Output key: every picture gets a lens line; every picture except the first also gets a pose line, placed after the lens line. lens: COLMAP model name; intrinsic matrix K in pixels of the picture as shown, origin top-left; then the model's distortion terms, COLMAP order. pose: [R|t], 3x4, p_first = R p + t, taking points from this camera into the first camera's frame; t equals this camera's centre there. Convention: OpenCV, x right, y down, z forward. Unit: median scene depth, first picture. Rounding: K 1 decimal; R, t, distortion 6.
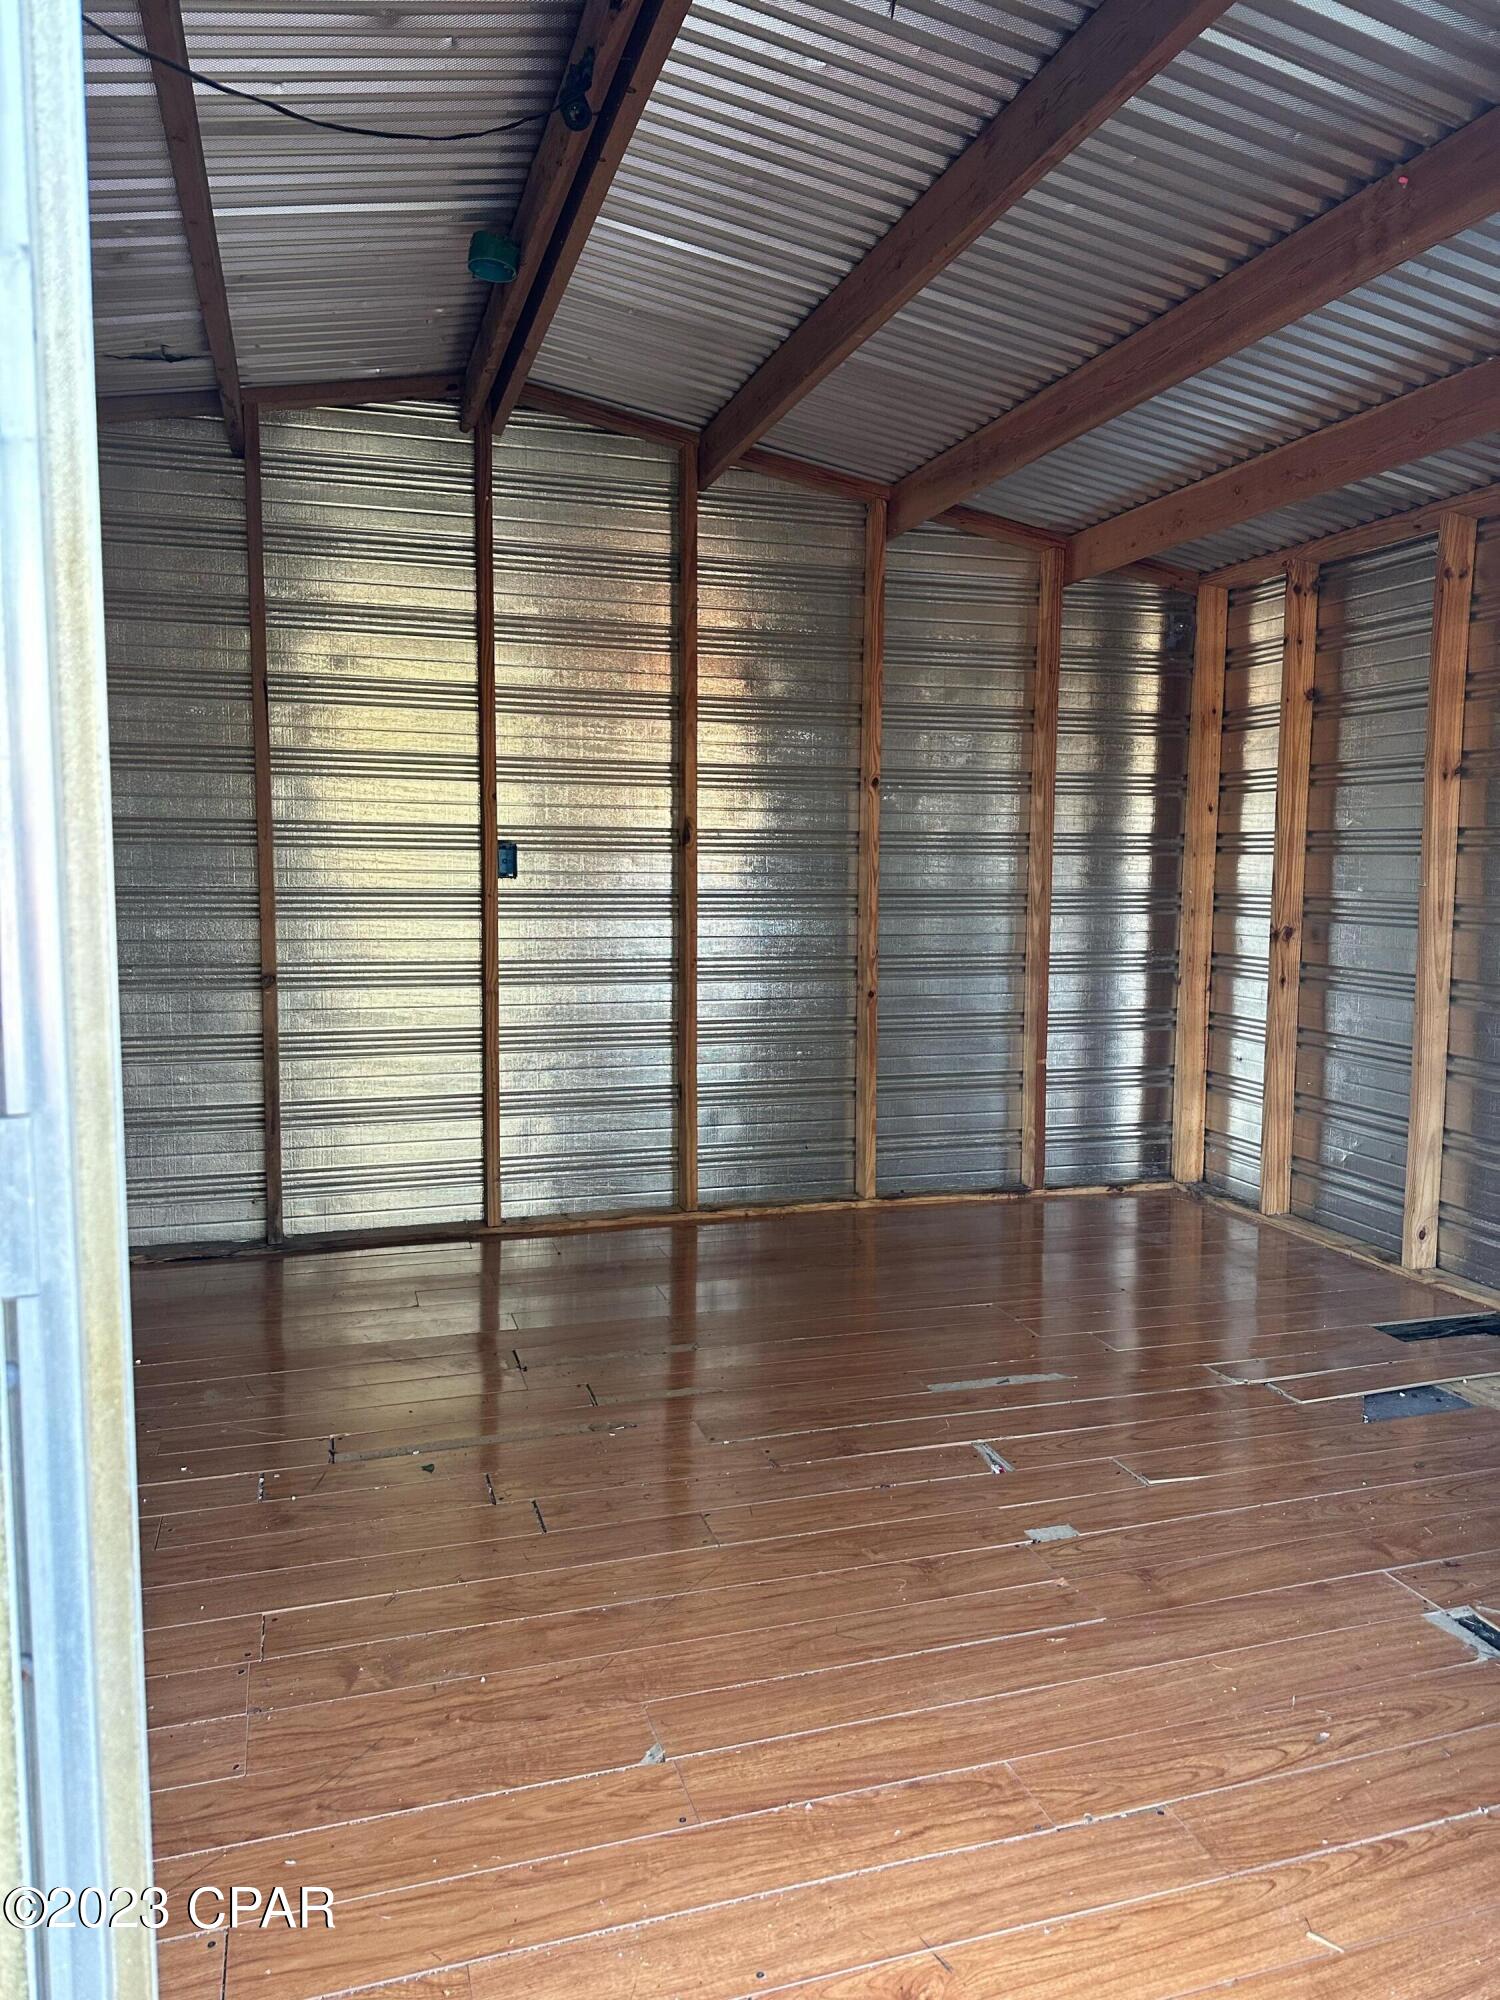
lens RADIAL K [[1418.0, 0, 754.4], [0, 1418.0, 998.7], [0, 0, 1]] dist [0.047298, -0.034795]
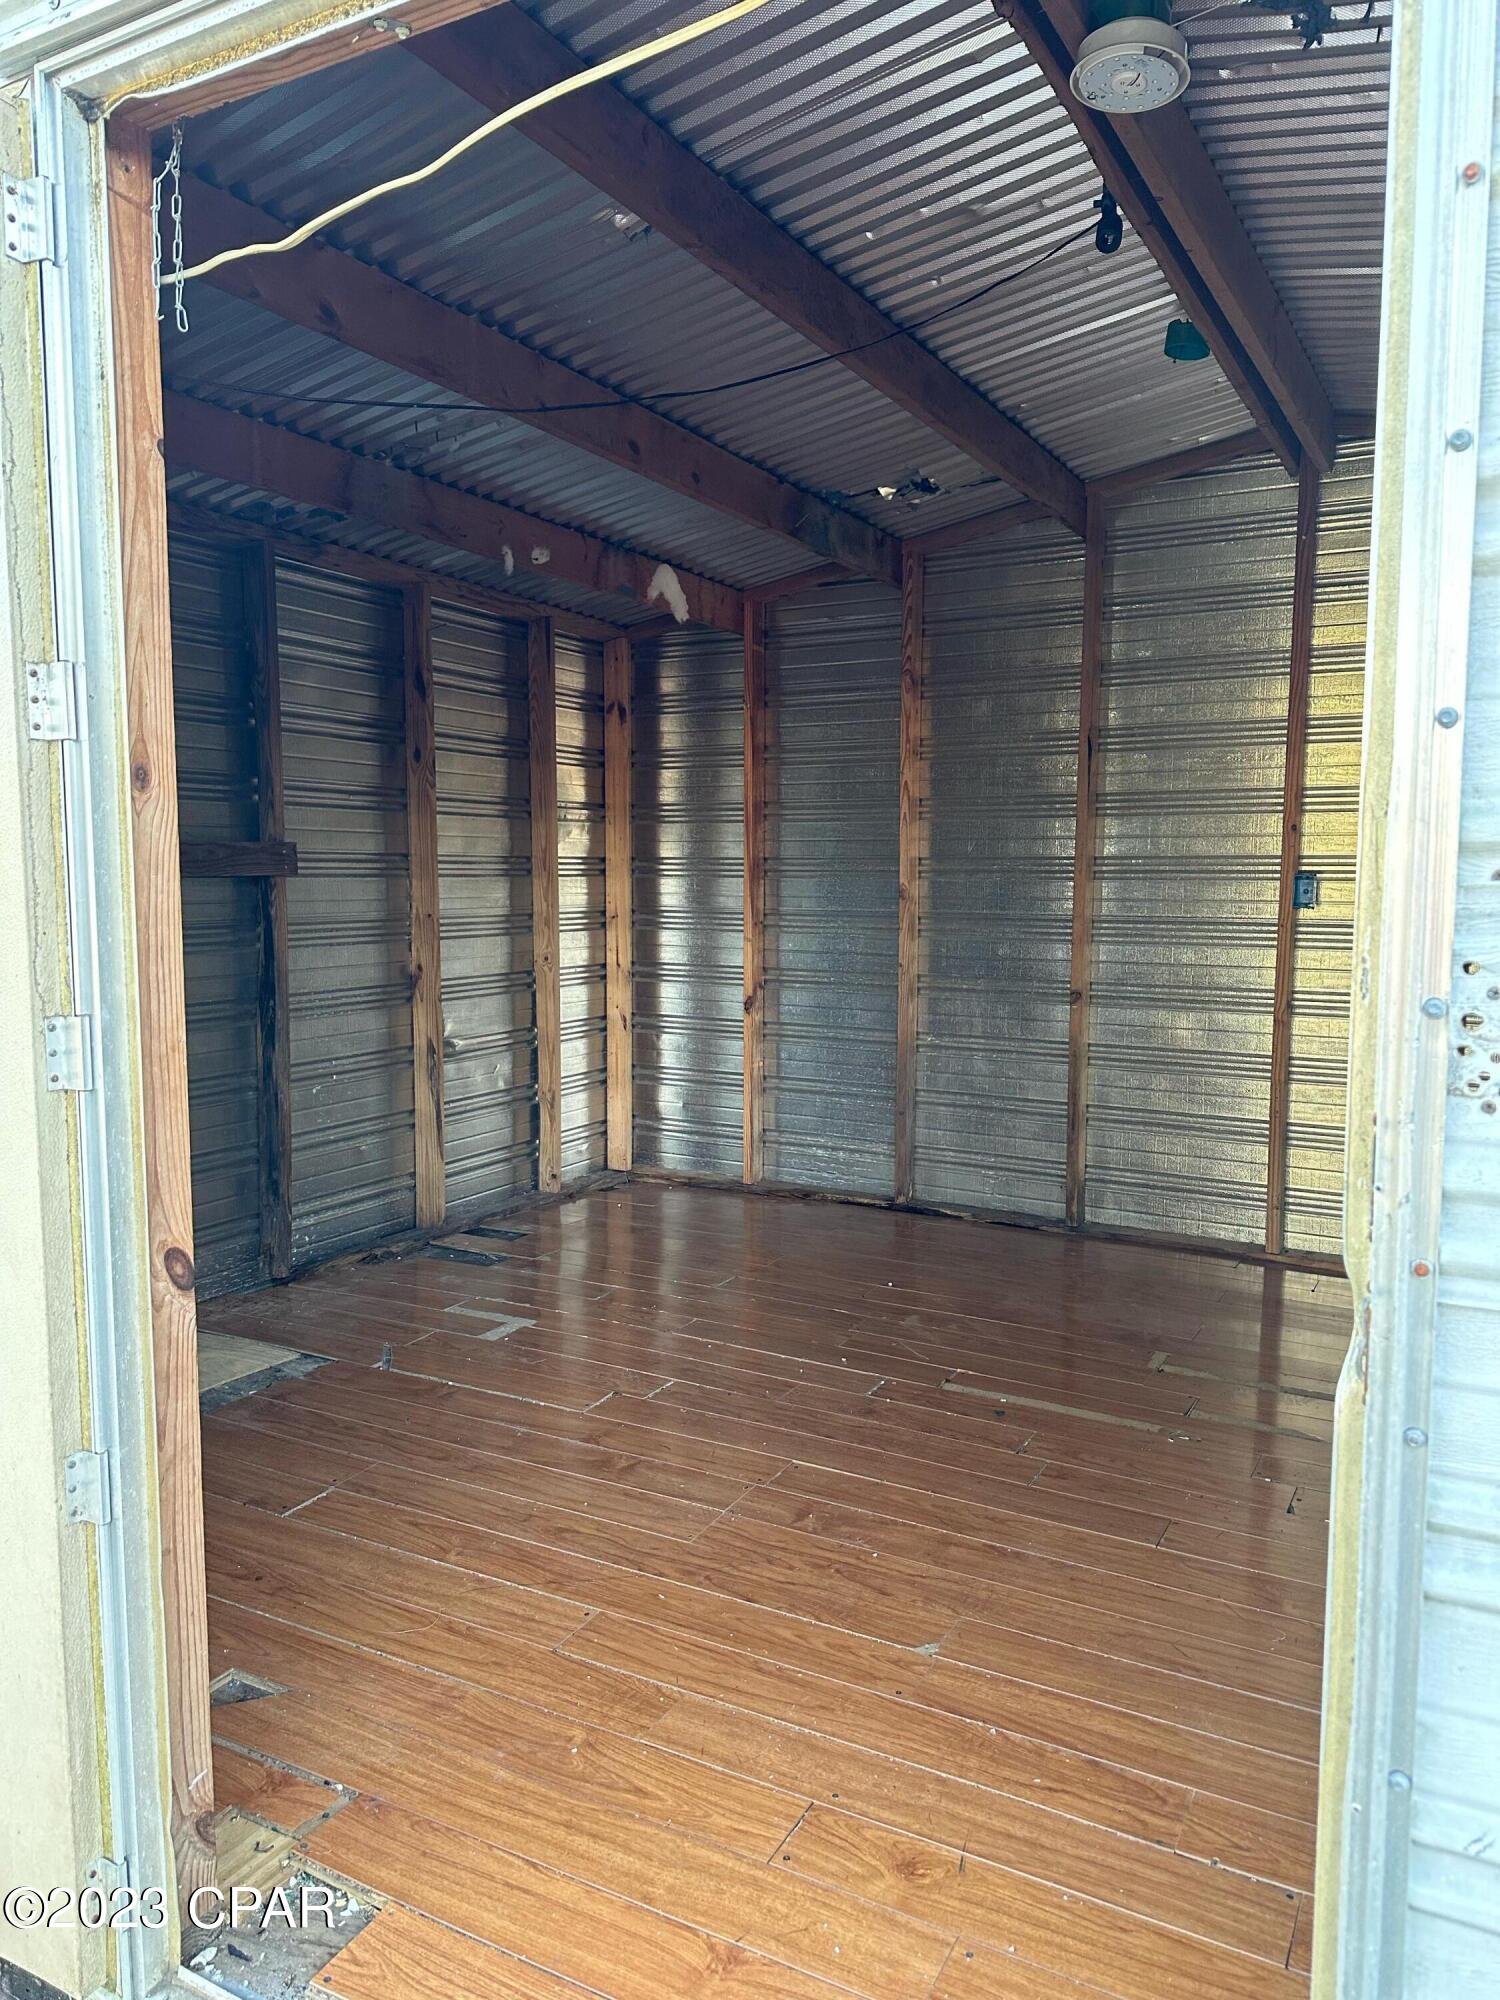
lens RADIAL K [[1418.0, 0, 758.8], [0, 1418.0, 1006.1], [0, 0, 1]] dist [0.047298, -0.034795]
pose [[0.688991, 0.061094, -0.722190, 0.639373], [-0.067682, 0.997510, 0.019814, -0.020495], [0.721603, 0.035228, 0.691411, 0.052107]]
